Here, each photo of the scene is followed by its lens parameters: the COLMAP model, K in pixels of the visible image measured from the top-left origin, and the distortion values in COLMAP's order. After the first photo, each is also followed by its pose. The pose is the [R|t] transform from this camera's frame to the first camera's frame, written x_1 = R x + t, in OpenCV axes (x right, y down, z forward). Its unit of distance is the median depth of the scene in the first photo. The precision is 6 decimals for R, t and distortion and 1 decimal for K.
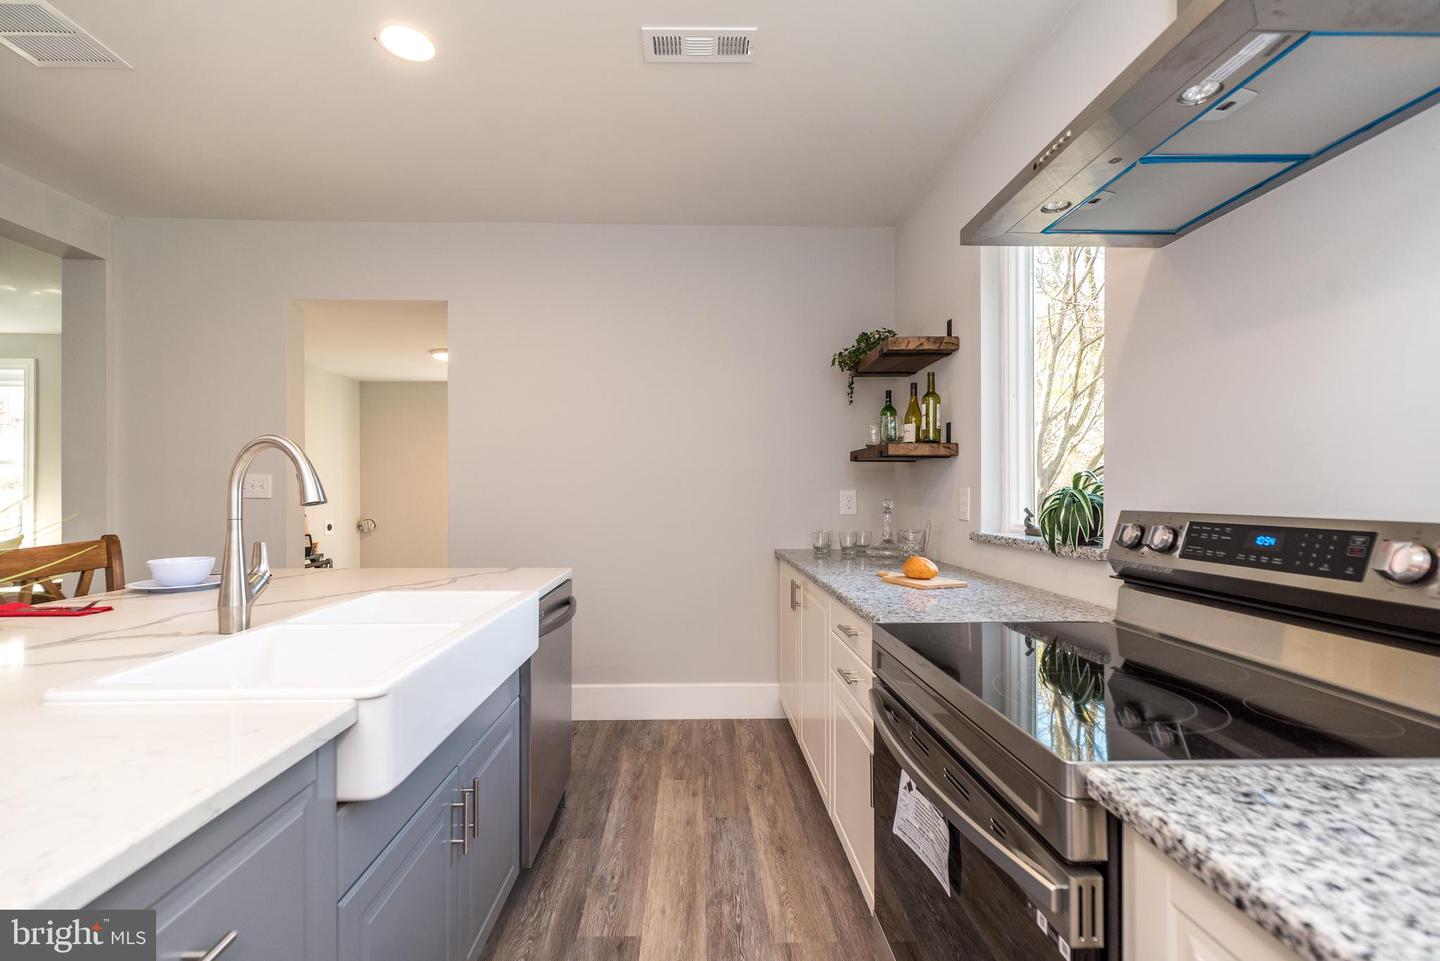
lens RADIAL K [[650.8, 0, 704.3], [0, 650.8, 486.4], [0, 0, 1]] dist [0.006754, 0.000380]
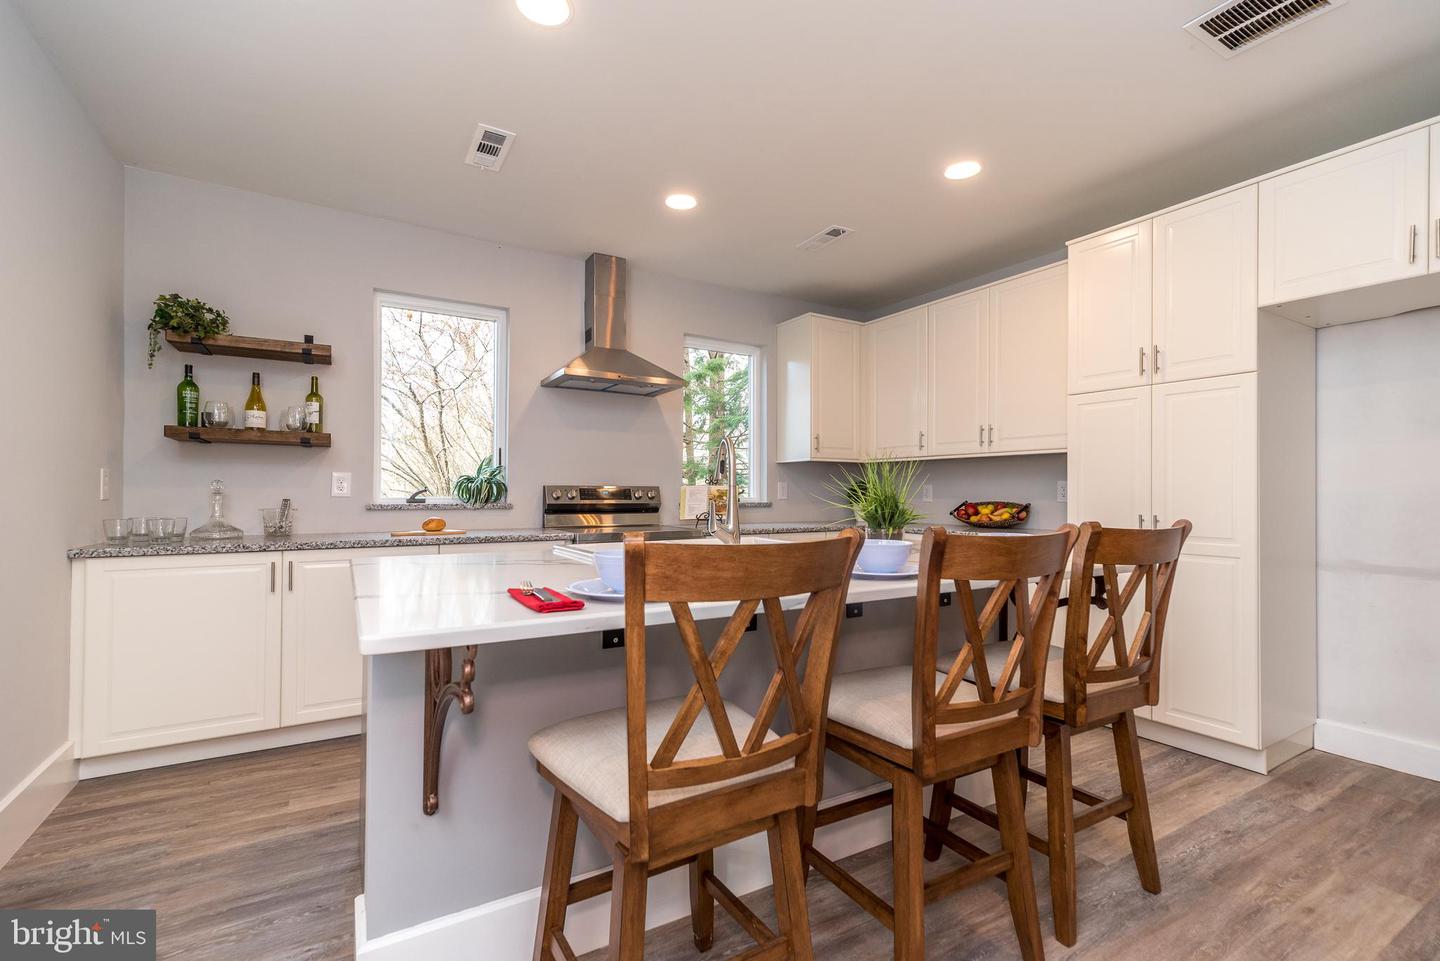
lens RADIAL K [[650.8, 0, 739.6], [0, 650.8, 476.7], [0, 0, 1]] dist [0.006754, 0.000380]
pose [[-0.502418, 0.001417, 0.864624, -1.030165], [-0.017595, 0.999775, -0.011863, 0.012162], [-0.864446, -0.021174, -0.502280, 0.870987]]
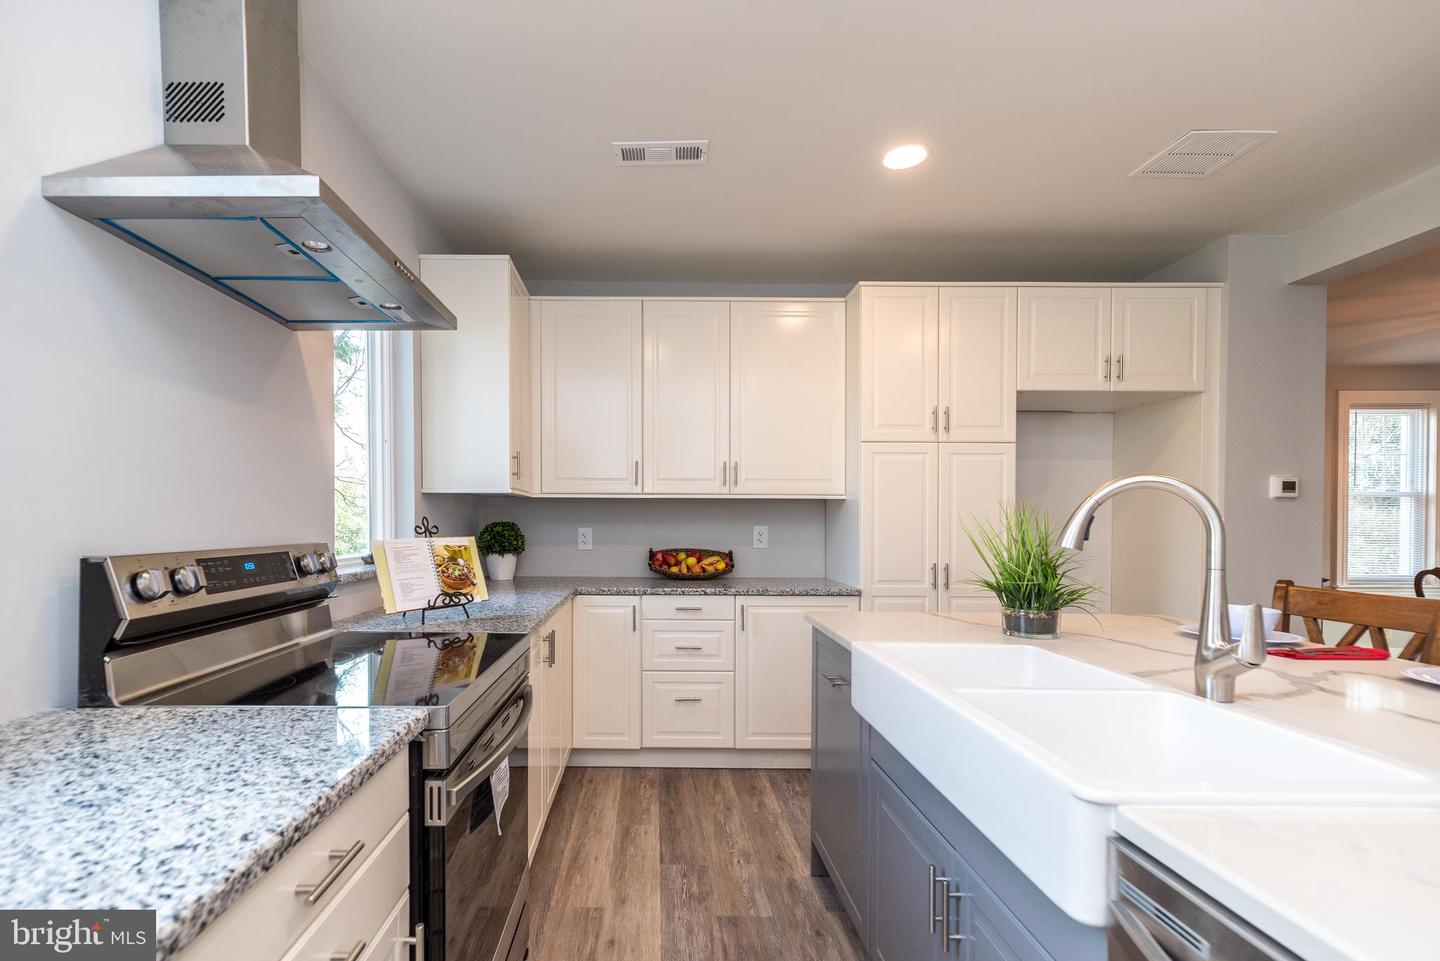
lens RADIAL K [[650.8, 0, 646.6], [0, 650.8, 529.8], [0, 0, 1]] dist [0.006754, 0.000380]
pose [[-0.999518, -0.022326, 0.021593, 0.046474], [-0.022221, 0.999740, 0.005118, -0.002067], [-0.021702, 0.004635, -0.999754, 0.925936]]
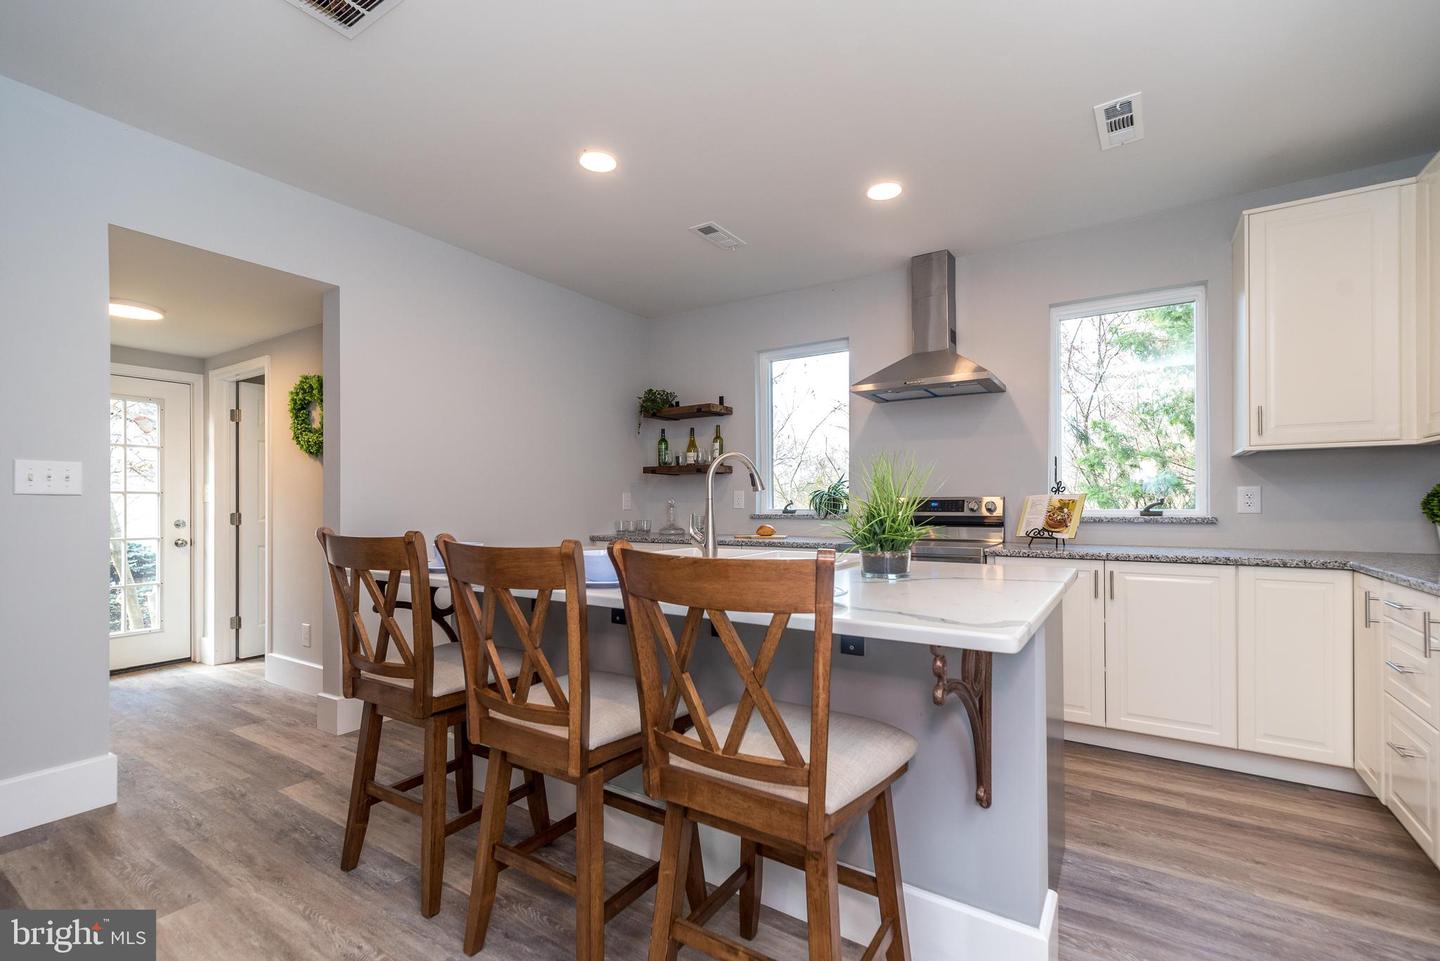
lens RADIAL K [[650.8, 0, 722.6], [0, 650.8, 489.9], [0, 0, 1]] dist [0.006754, 0.000380]
pose [[0.571850, -0.000429, 0.820358, -1.019604], [0.007045, 0.999966, -0.004387, 0.008533], [-0.820328, 0.008288, 0.571834, -0.011951]]
